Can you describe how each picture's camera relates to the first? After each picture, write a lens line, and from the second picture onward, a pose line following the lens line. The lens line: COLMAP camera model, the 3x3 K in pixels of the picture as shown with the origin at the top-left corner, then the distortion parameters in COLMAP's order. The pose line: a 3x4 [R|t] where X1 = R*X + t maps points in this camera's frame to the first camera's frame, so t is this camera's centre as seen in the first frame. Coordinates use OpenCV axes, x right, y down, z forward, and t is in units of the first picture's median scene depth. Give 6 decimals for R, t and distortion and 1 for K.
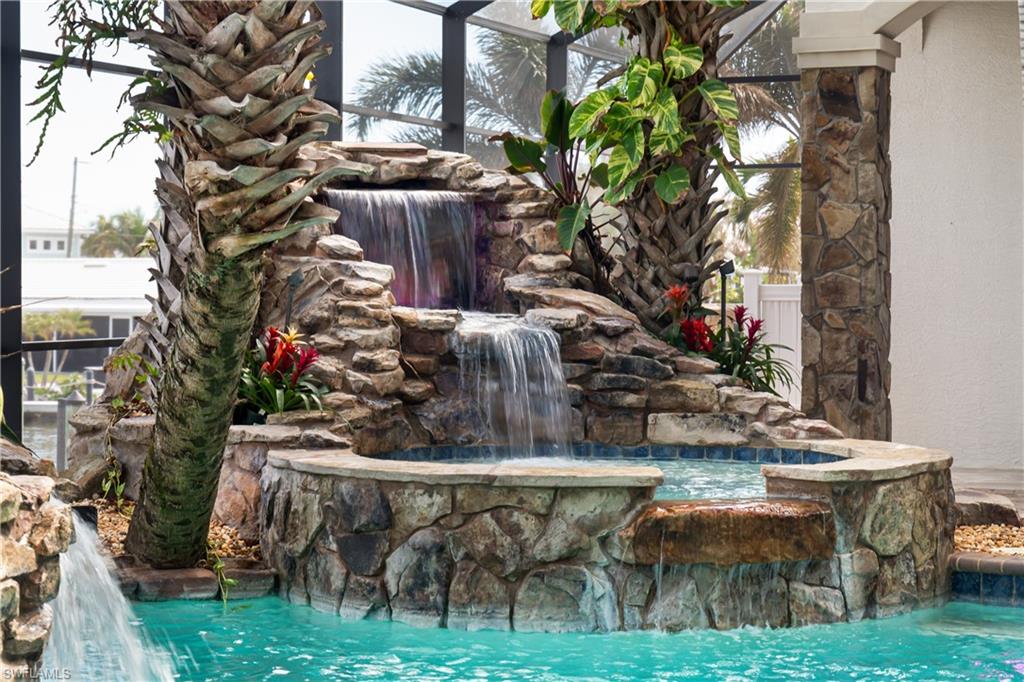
lens RADIAL K [[2377.7, 0, 511.7], [0, 2377.7, 338.7], [0, 0, 1]] dist [0.080222, 0.000000]
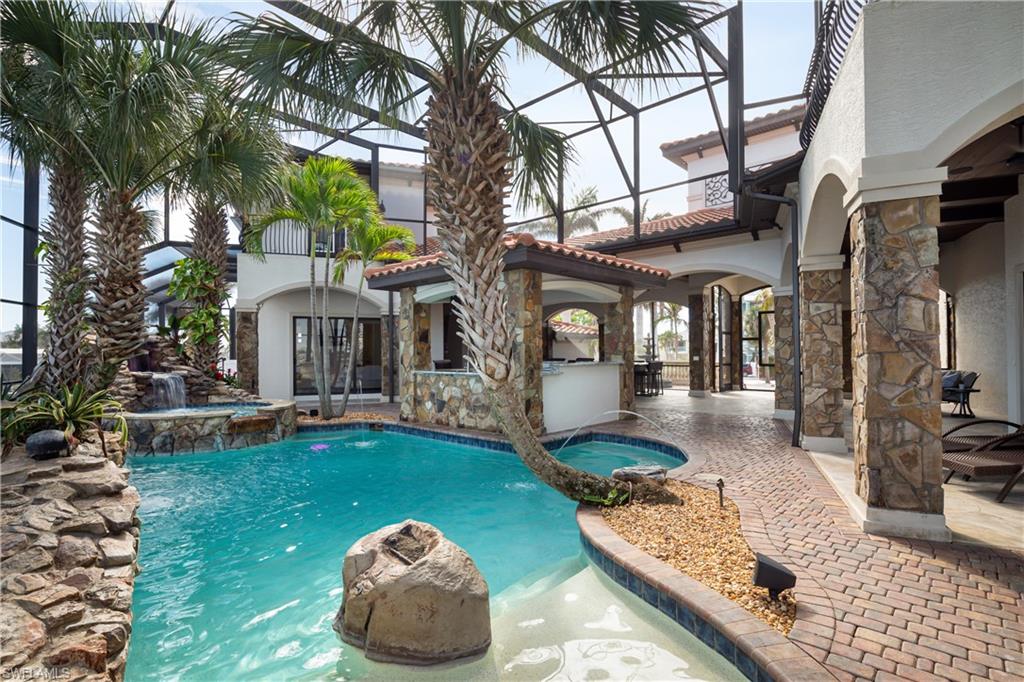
lens RADIAL K [[500.2, 0, 515.7], [0, 500.2, 349.9], [0, 0, 1]] dist [-0.001619, 0.000085]
pose [[0.742629, -0.003223, 0.669695, -0.150221], [0.021622, 0.999582, -0.019166, -0.023583], [-0.669354, 0.028713, 0.742389, 0.003804]]
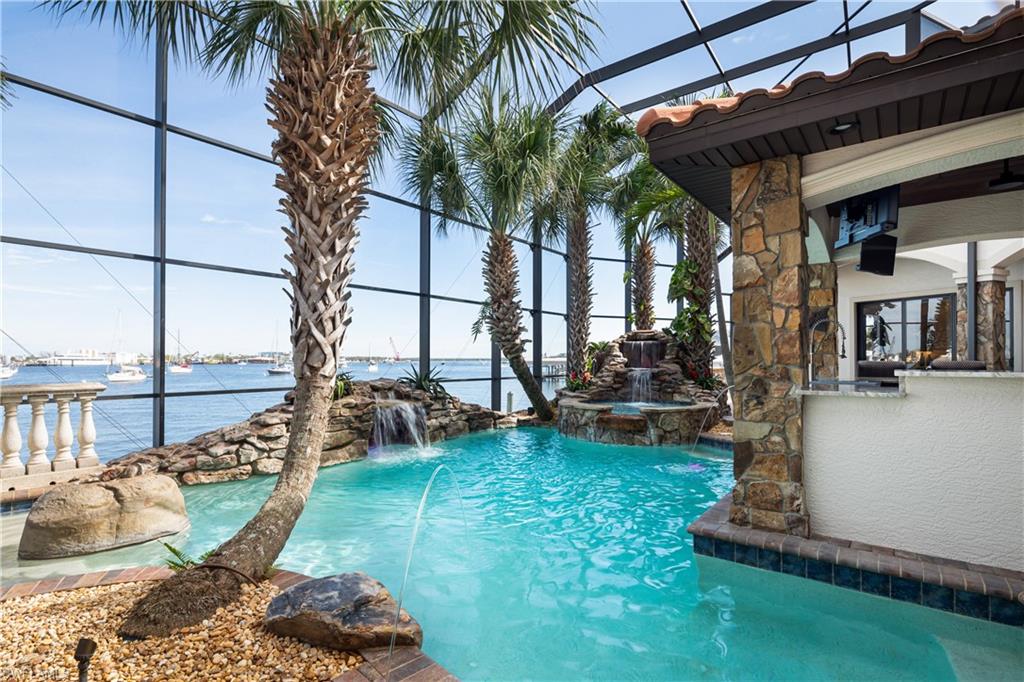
lens RADIAL K [[500.2, 0, 508.9], [0, 500.2, 357.6], [0, 0, 1]] dist [-0.001619, 0.000085]
pose [[0.737526, -0.005490, -0.675296, 0.523064], [-0.009782, 0.999775, -0.018811, -0.015079], [0.675248, 0.020480, 0.737307, 0.183408]]
